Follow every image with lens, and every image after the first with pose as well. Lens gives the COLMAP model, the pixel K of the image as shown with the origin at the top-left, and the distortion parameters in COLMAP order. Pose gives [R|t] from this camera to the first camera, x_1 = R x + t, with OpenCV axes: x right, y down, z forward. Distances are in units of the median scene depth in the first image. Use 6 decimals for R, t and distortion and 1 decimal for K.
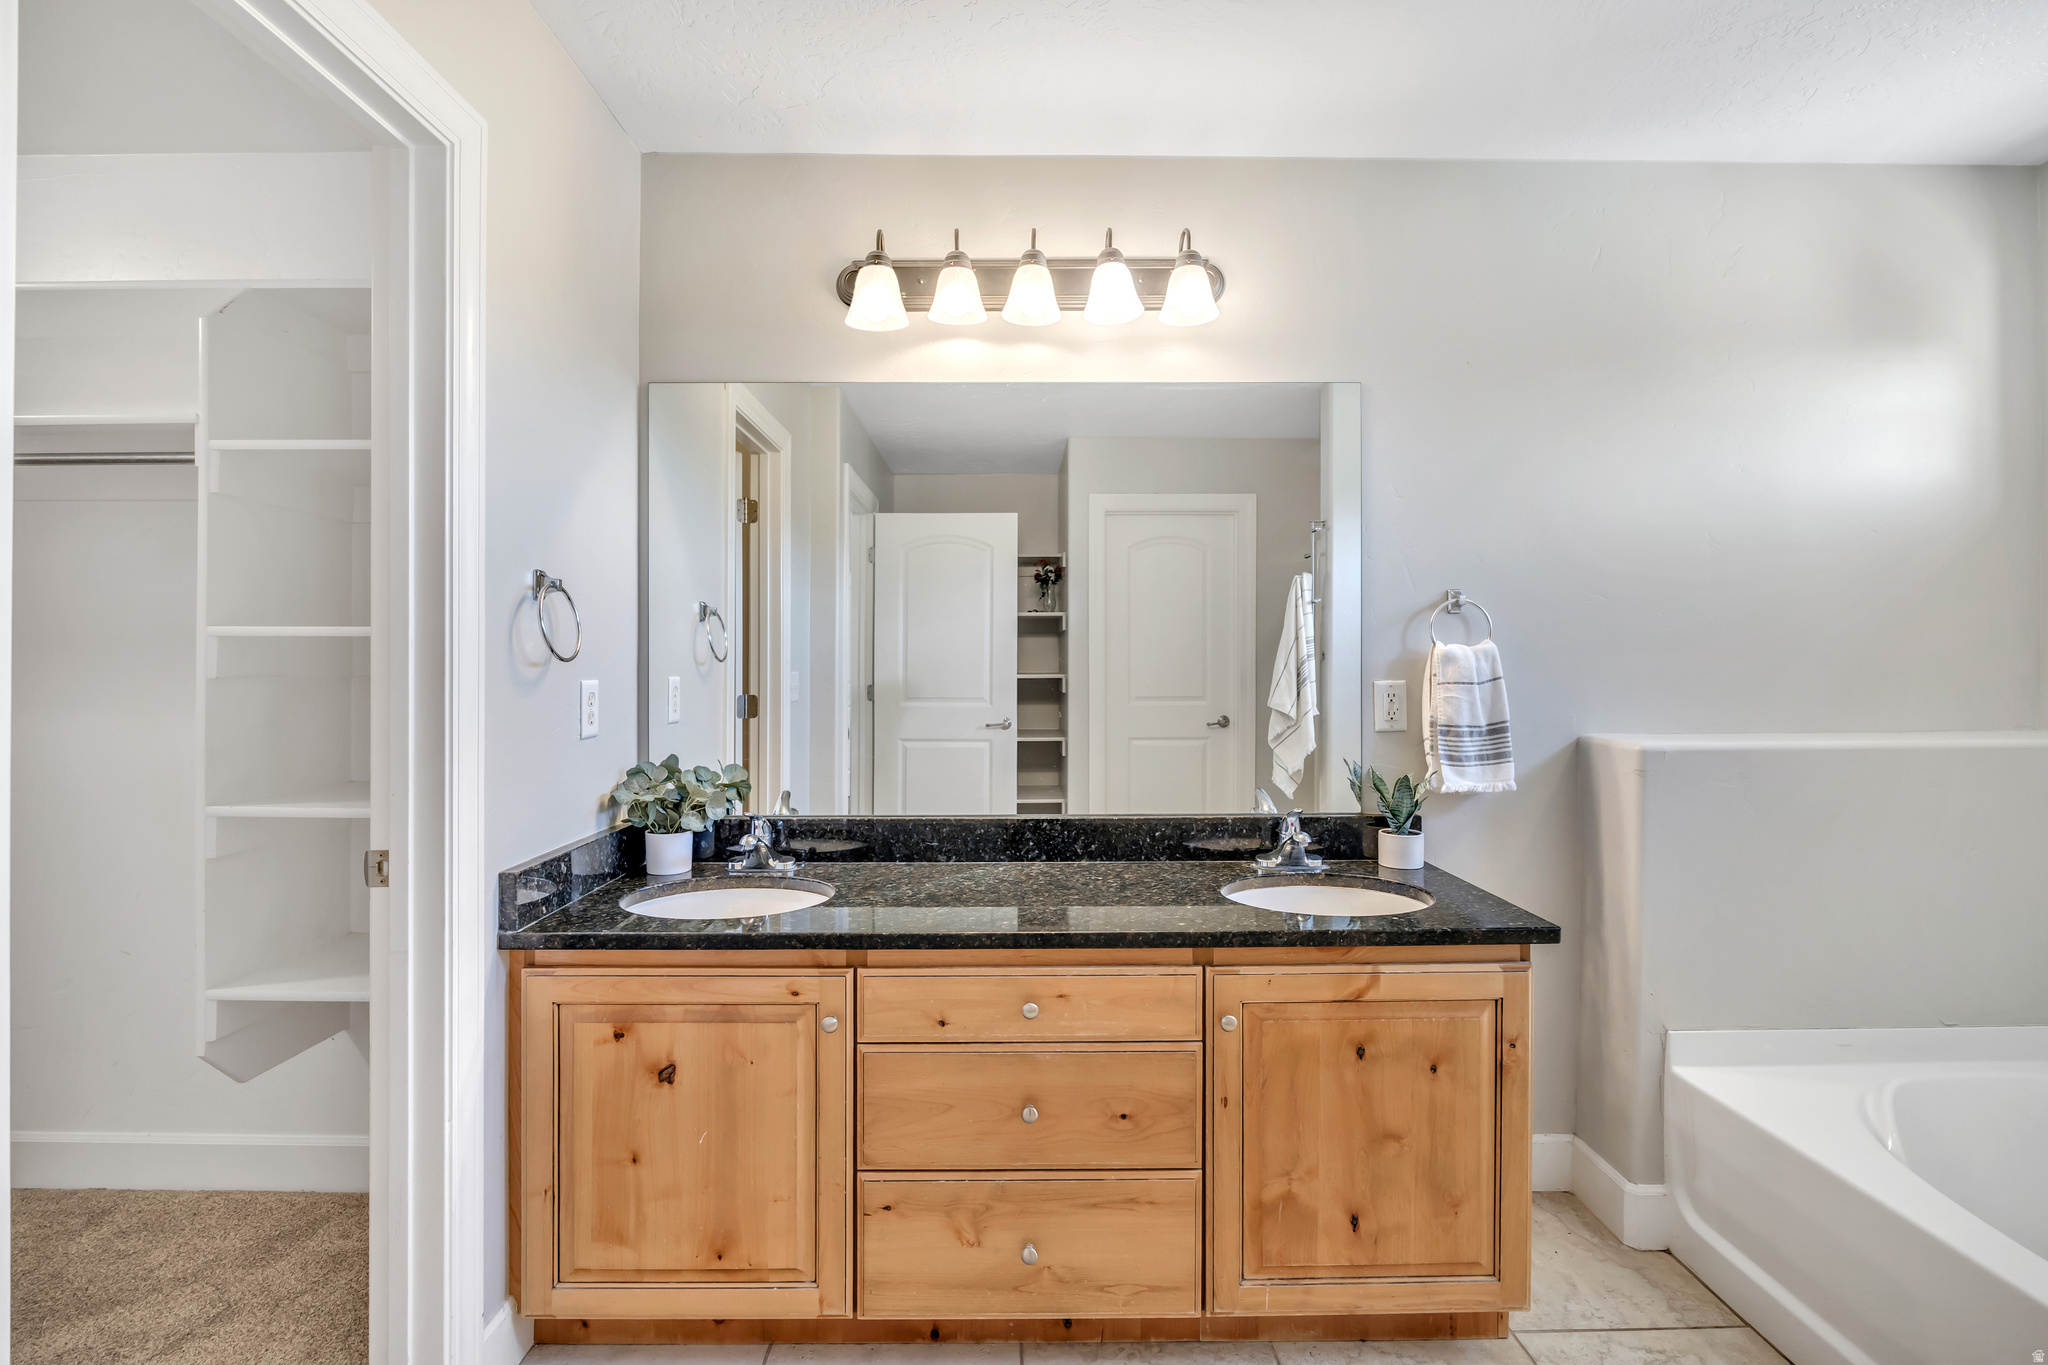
lens RADIAL K [[908.0, 0, 1013.8], [0, 908.0, 673.2], [0, 0, 1]] dist [-0.015977, 0.000837]
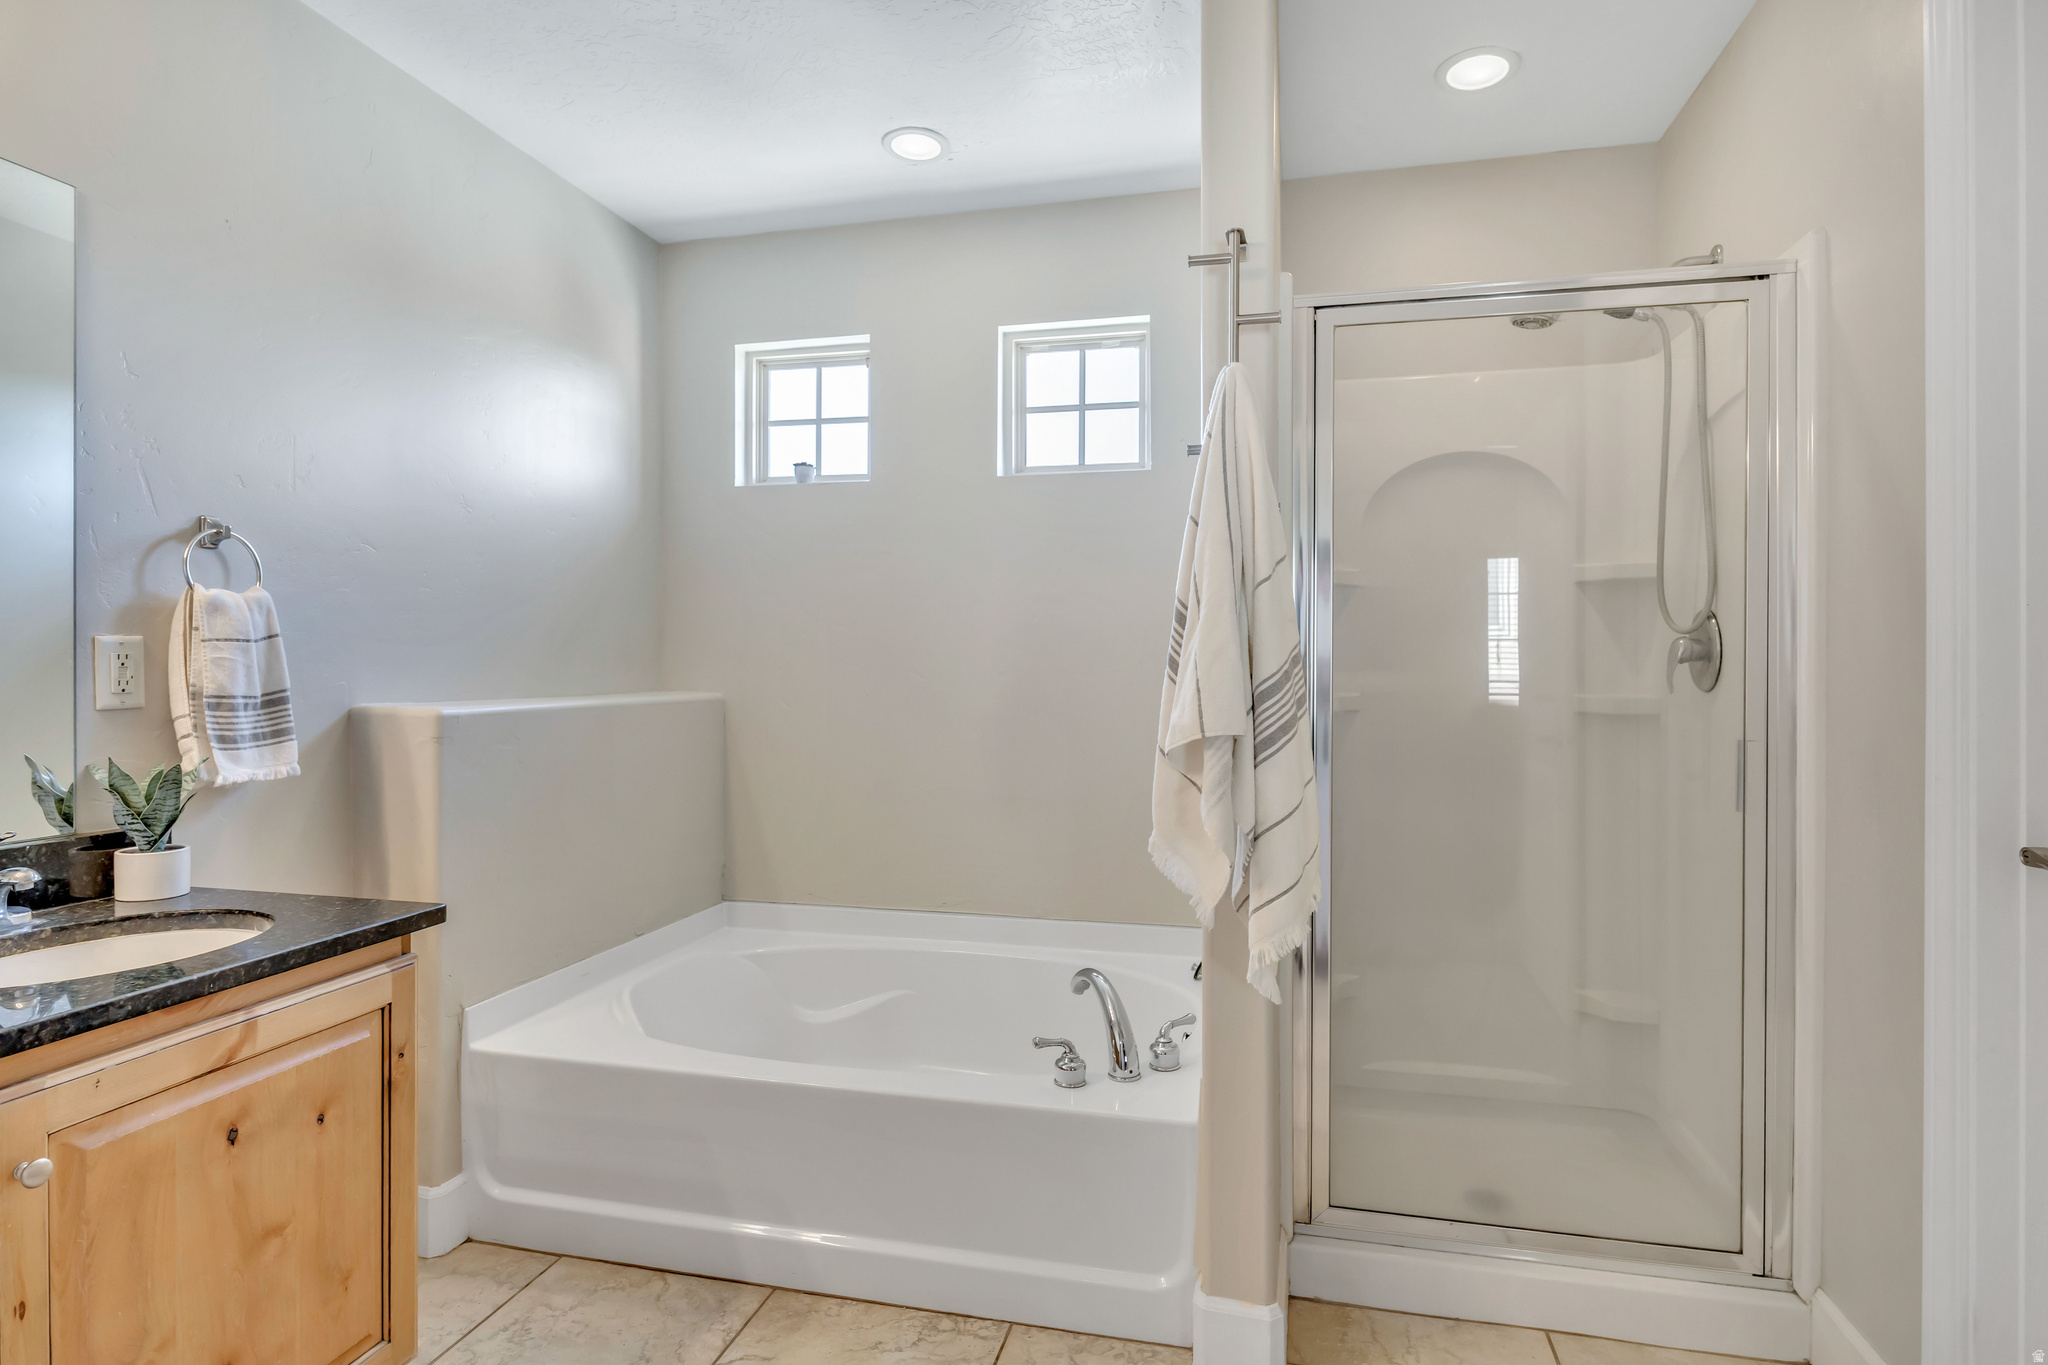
lens RADIAL K [[1084.7, 0, 1025.2], [0, 1084.7, 669.9], [0, 0, 1]] dist [-0.002770, -0.000503]
pose [[0.240808, 0.000074, 0.970573, -0.231630], [0.002400, 0.999997, -0.000671, 0.038490], [-0.970570, 0.002491, 0.240807, 0.136498]]
